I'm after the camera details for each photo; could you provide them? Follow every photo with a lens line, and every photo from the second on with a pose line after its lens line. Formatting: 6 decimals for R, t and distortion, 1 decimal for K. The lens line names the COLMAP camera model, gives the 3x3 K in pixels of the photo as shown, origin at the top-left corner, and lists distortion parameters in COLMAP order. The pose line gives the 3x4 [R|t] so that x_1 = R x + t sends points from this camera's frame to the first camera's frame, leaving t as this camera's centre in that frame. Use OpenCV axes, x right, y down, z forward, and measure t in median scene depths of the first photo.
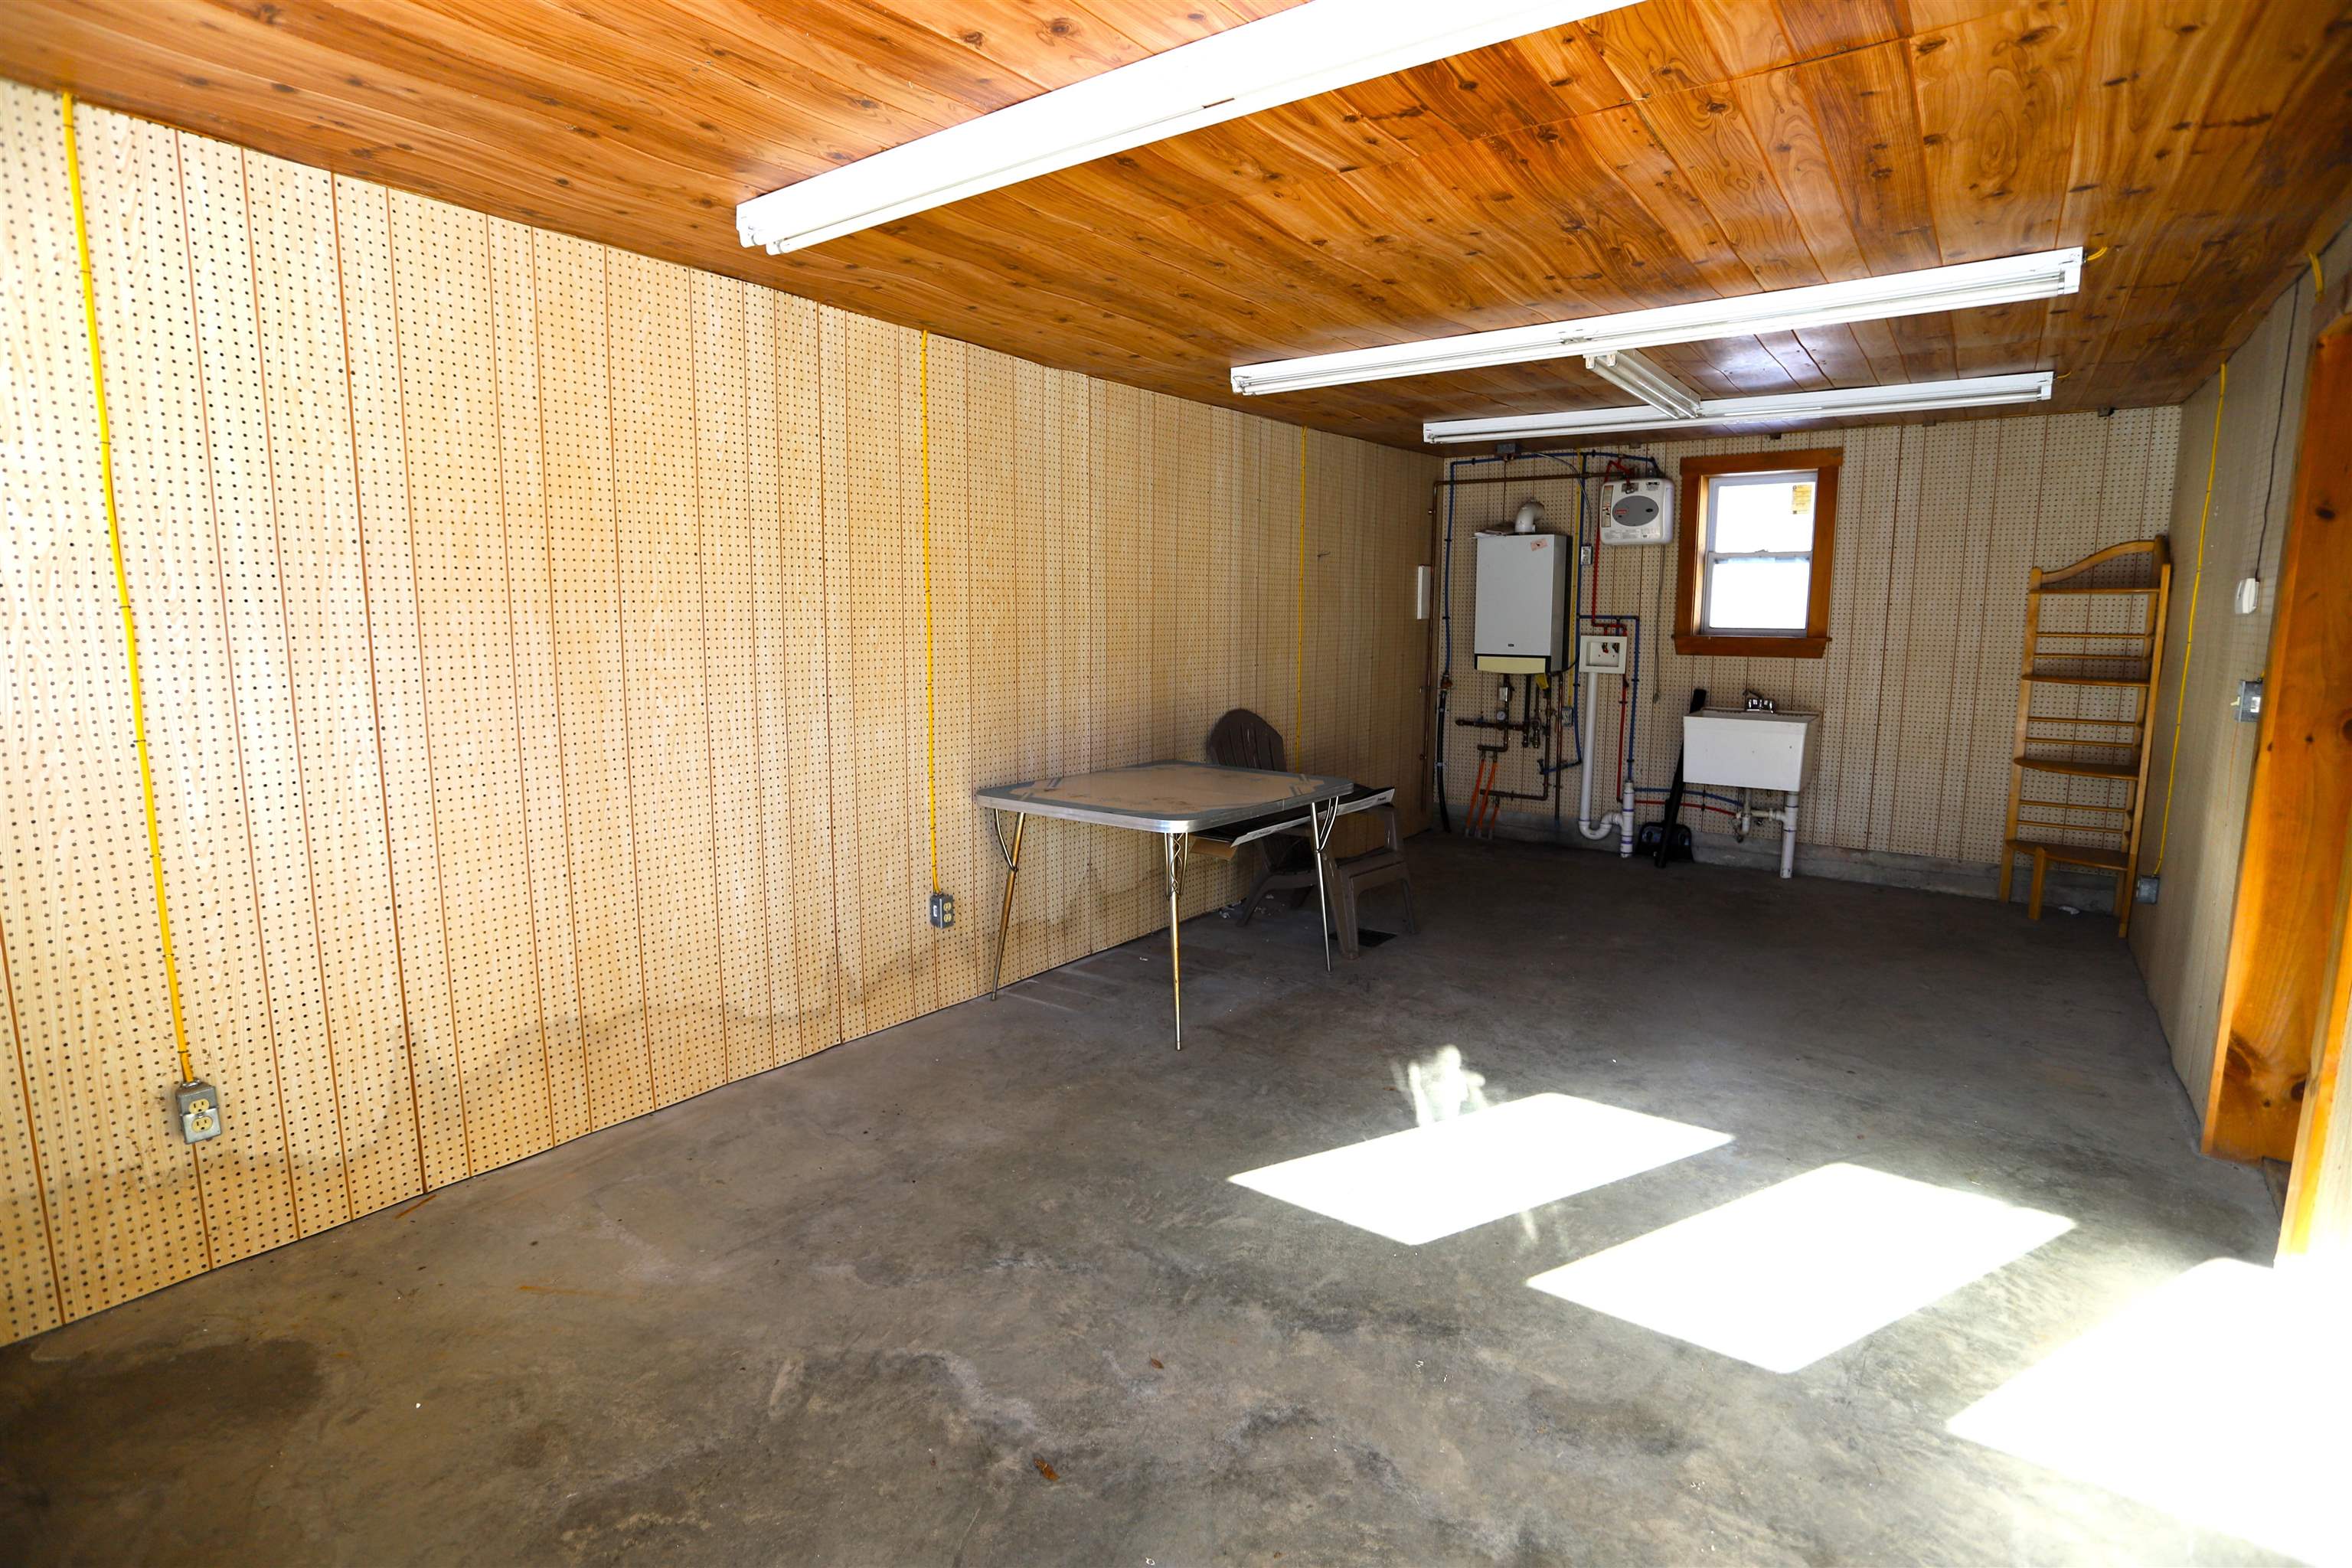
lens RADIAL K [[1151.4, 0, 1165.2], [0, 1151.4, 771.5], [0, 0, 1]] dist [-0.072574, 0.032386]
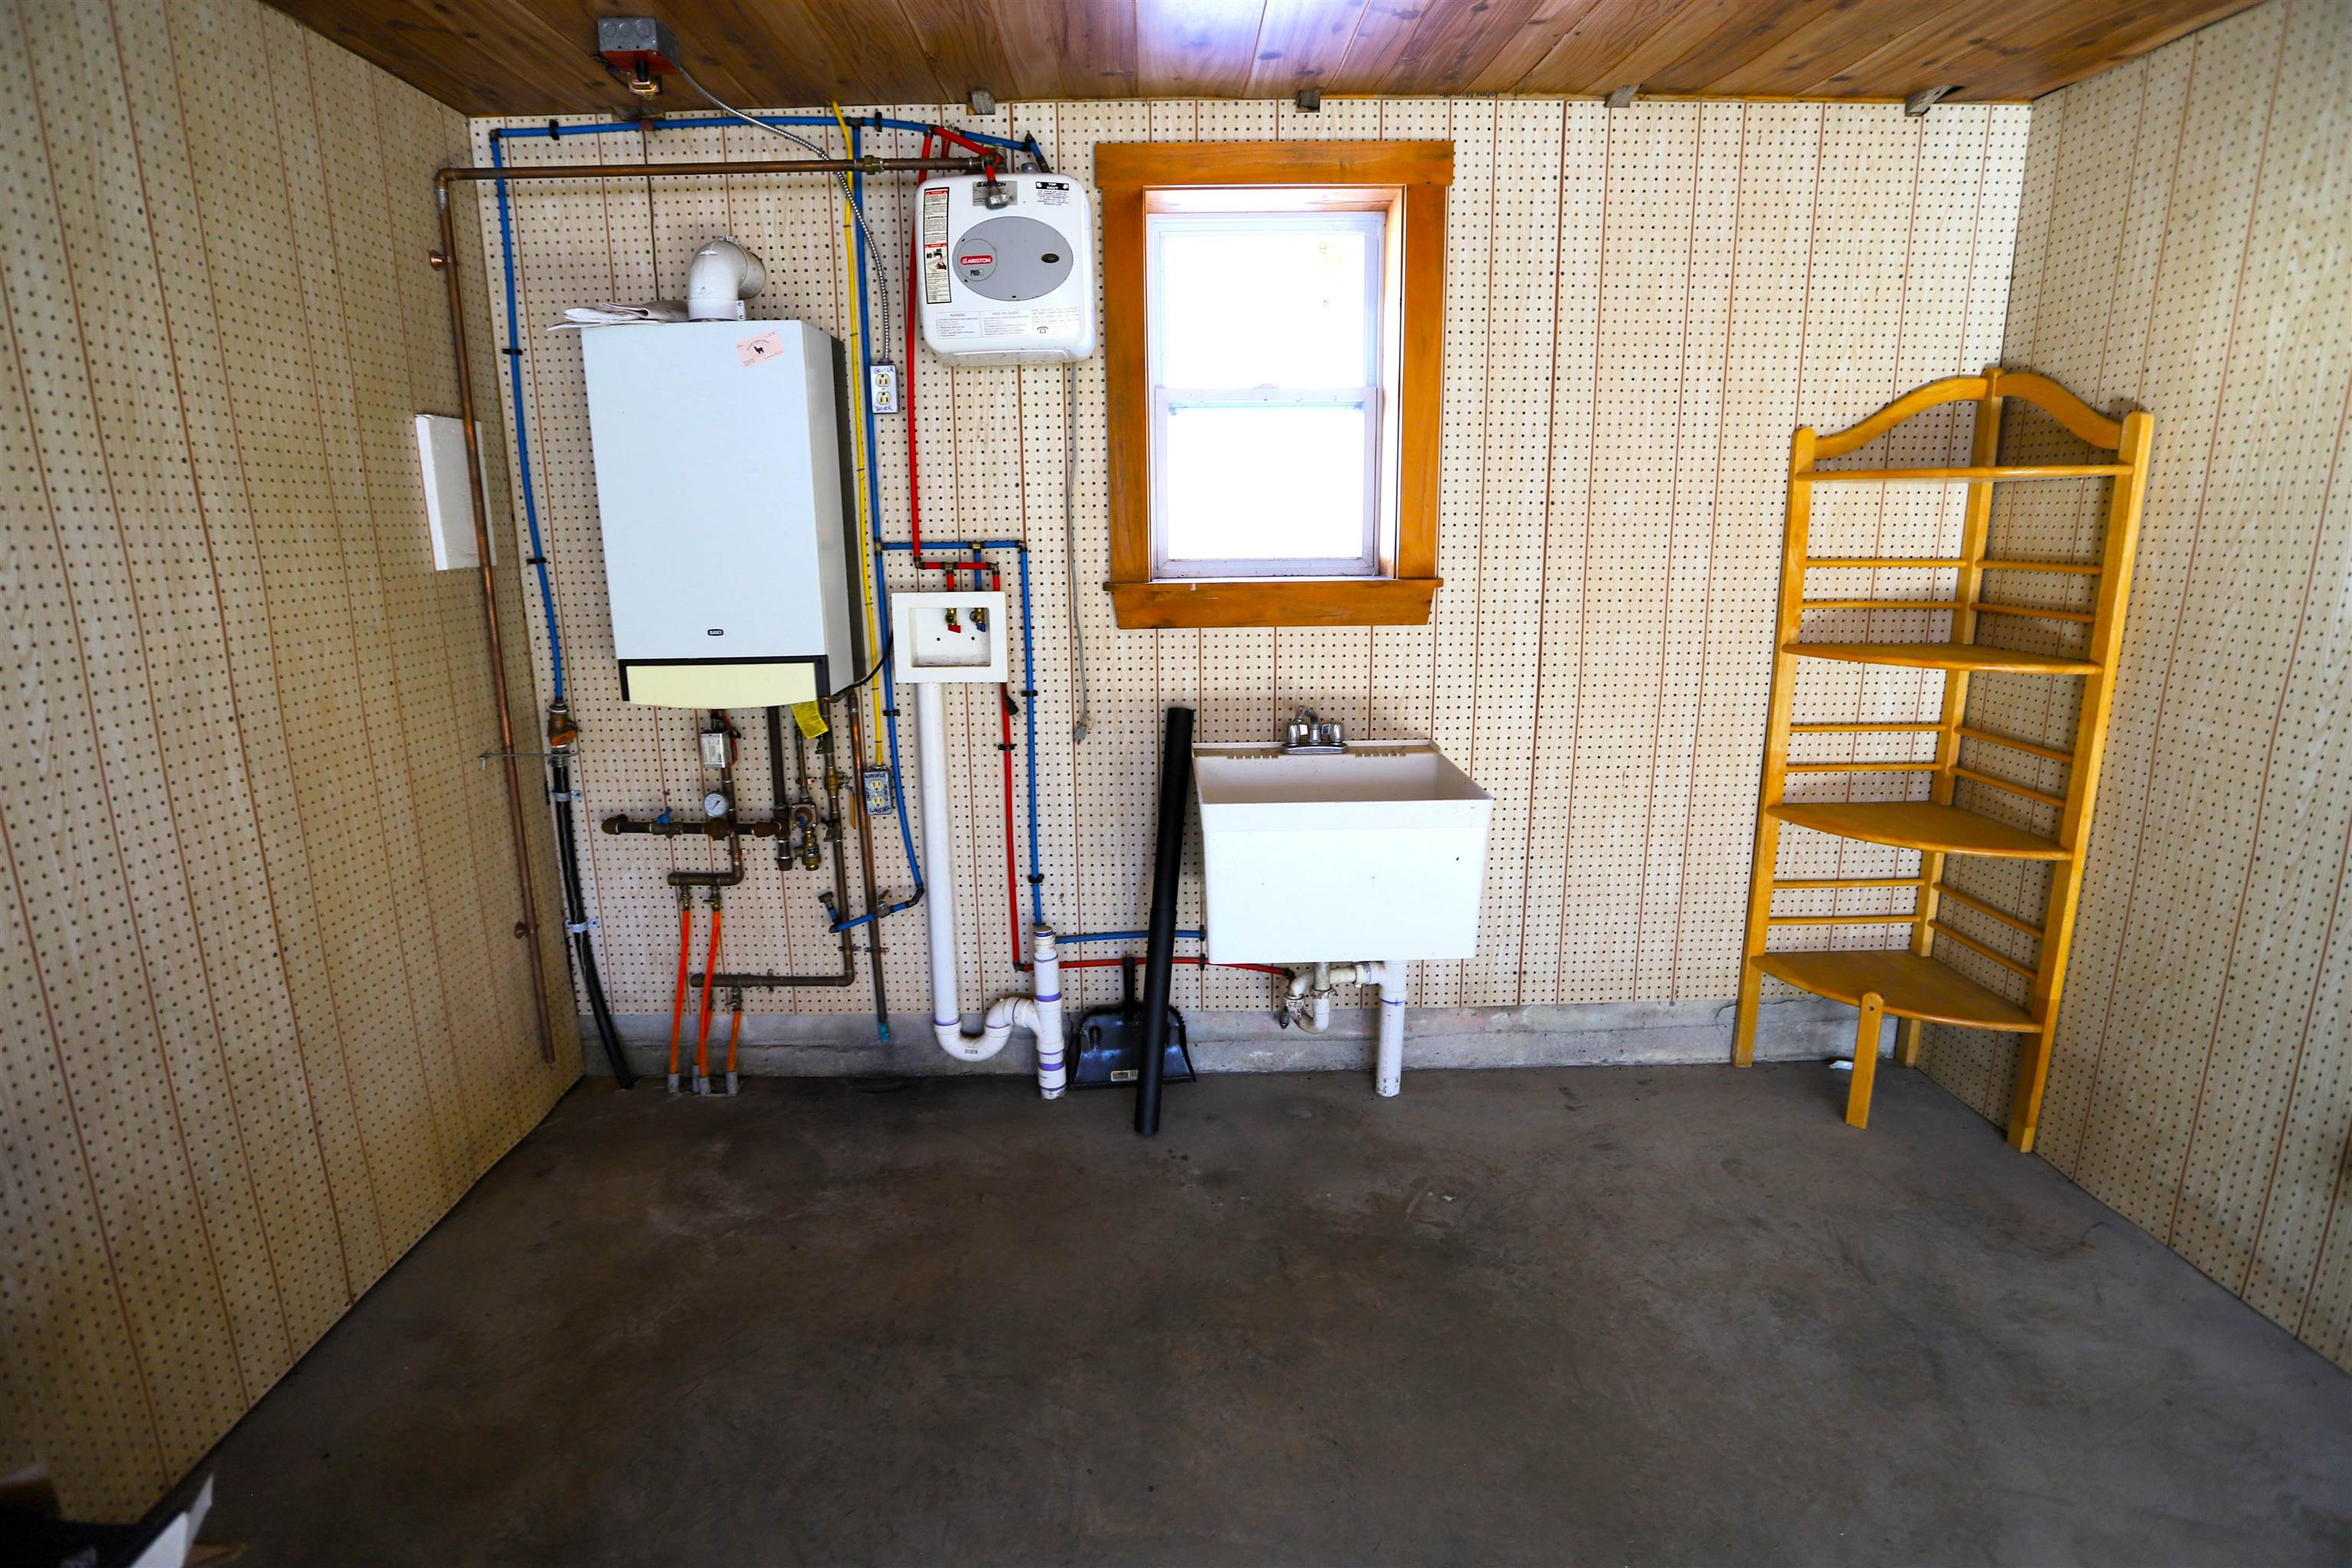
lens RADIAL K [[1151.4, 0, 1165.2], [0, 1151.4, 771.5], [0, 0, 1]] dist [-0.072574, 0.032386]
pose [[0.792784, -0.144994, 0.592006, 0.195857], [0.098347, 0.988996, 0.110523, -0.093454], [-0.601516, -0.029399, 0.798320, 0.625961]]
